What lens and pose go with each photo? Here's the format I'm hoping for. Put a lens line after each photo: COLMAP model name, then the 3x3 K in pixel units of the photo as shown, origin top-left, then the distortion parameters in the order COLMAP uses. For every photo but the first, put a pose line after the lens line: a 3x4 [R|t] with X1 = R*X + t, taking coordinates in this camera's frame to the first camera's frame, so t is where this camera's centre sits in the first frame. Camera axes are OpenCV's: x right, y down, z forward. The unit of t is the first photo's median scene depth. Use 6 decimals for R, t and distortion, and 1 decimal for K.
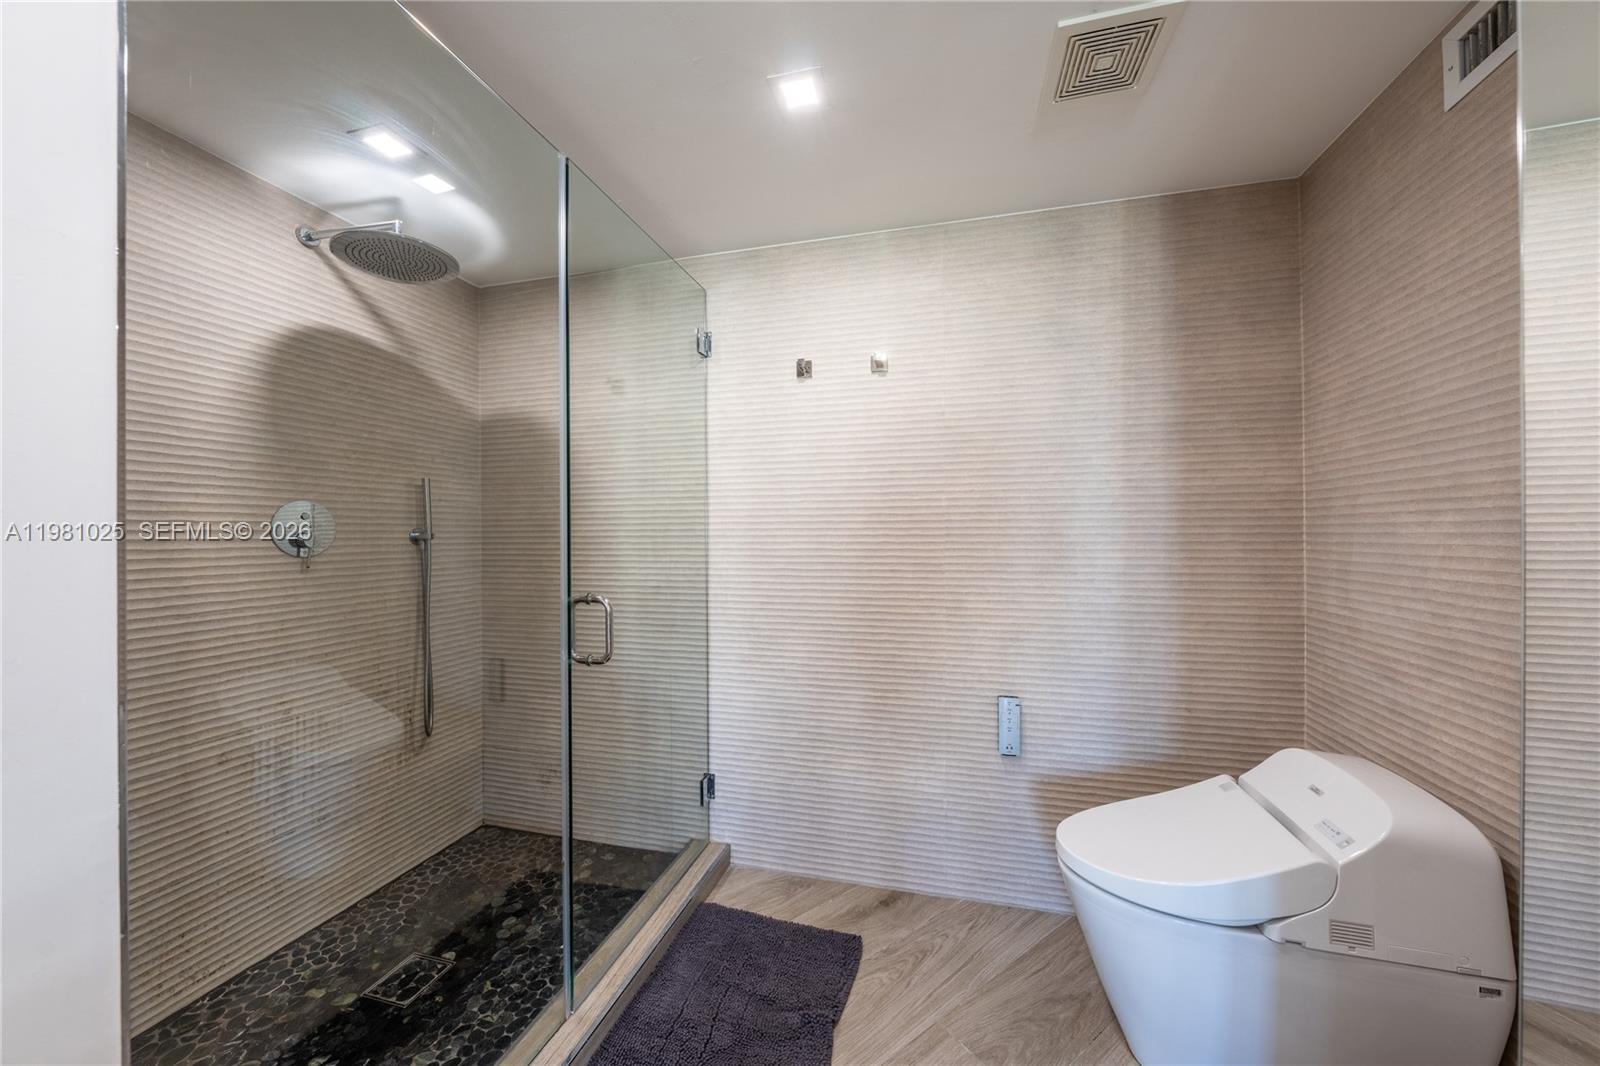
lens RADIAL K [[556.1, 0, 808.2], [0, 556.1, 531.1], [0, 0, 1]] dist [-0.002904, 0.000307]
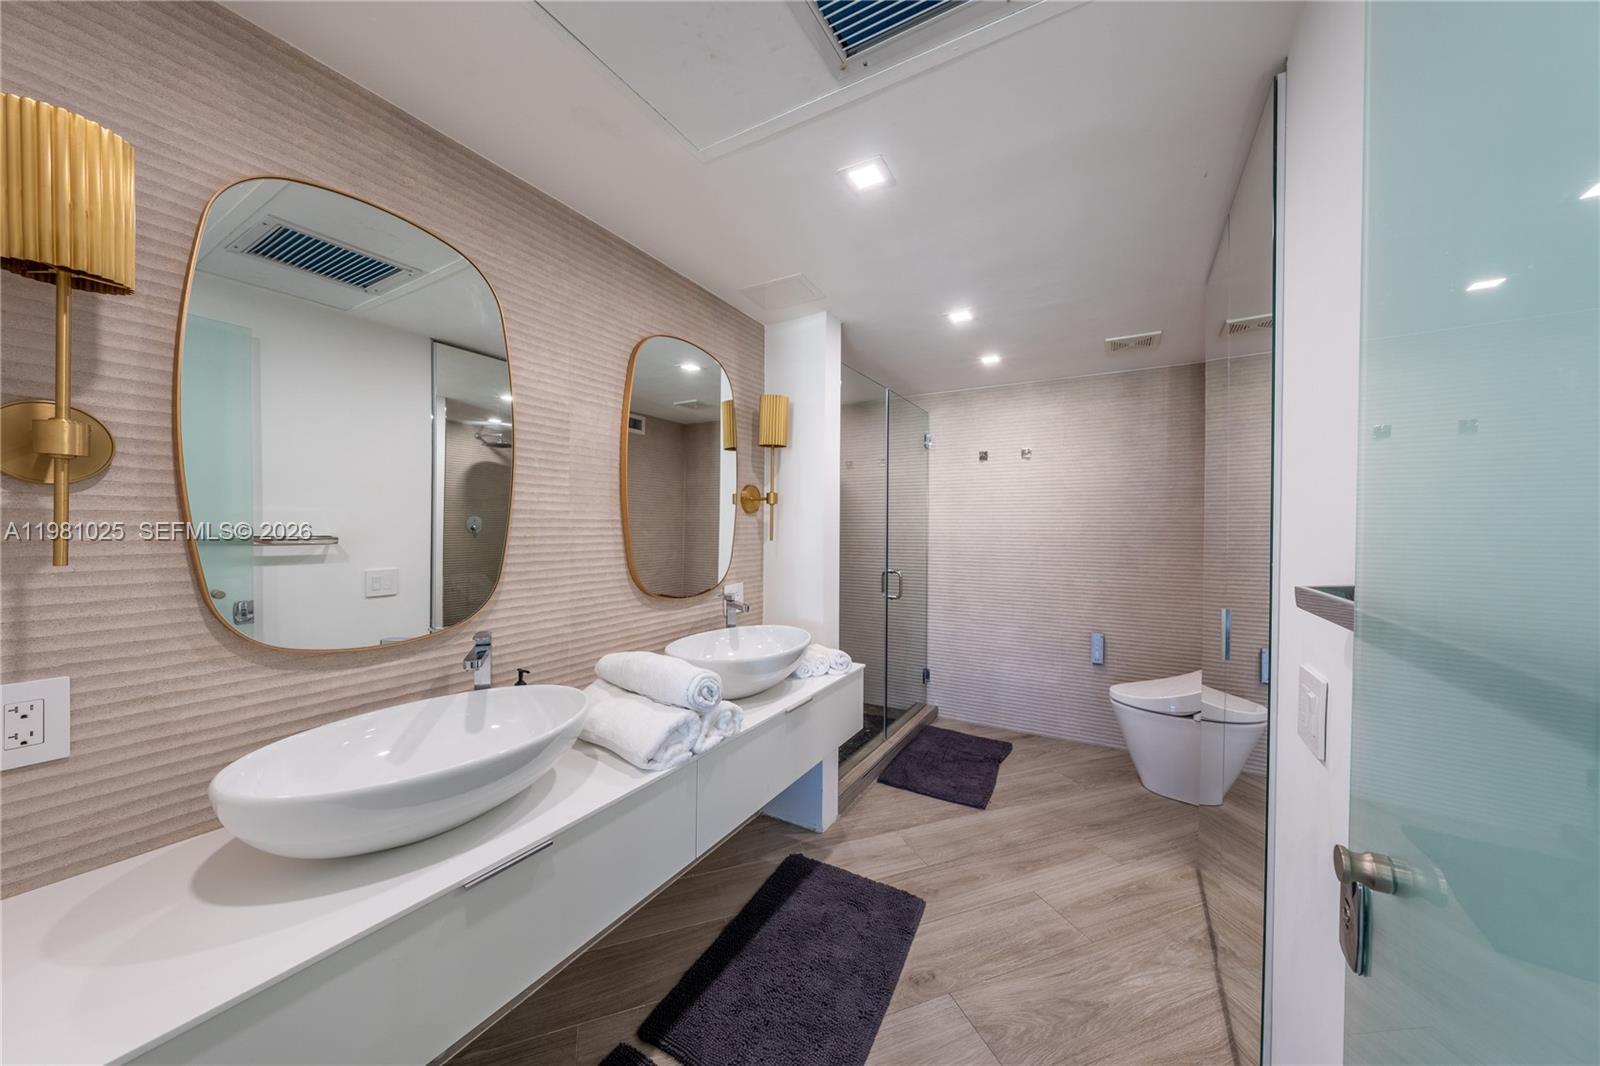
lens RADIAL K [[556.1, 0, 796.8], [0, 556.1, 530.6], [0, 0, 1]] dist [-0.002904, 0.000307]
pose [[0.963749, 0.014900, -0.266395, -0.113343], [-0.014540, 0.999889, 0.003323, -0.036570], [0.266415, 0.000671, 0.963858, -1.000617]]
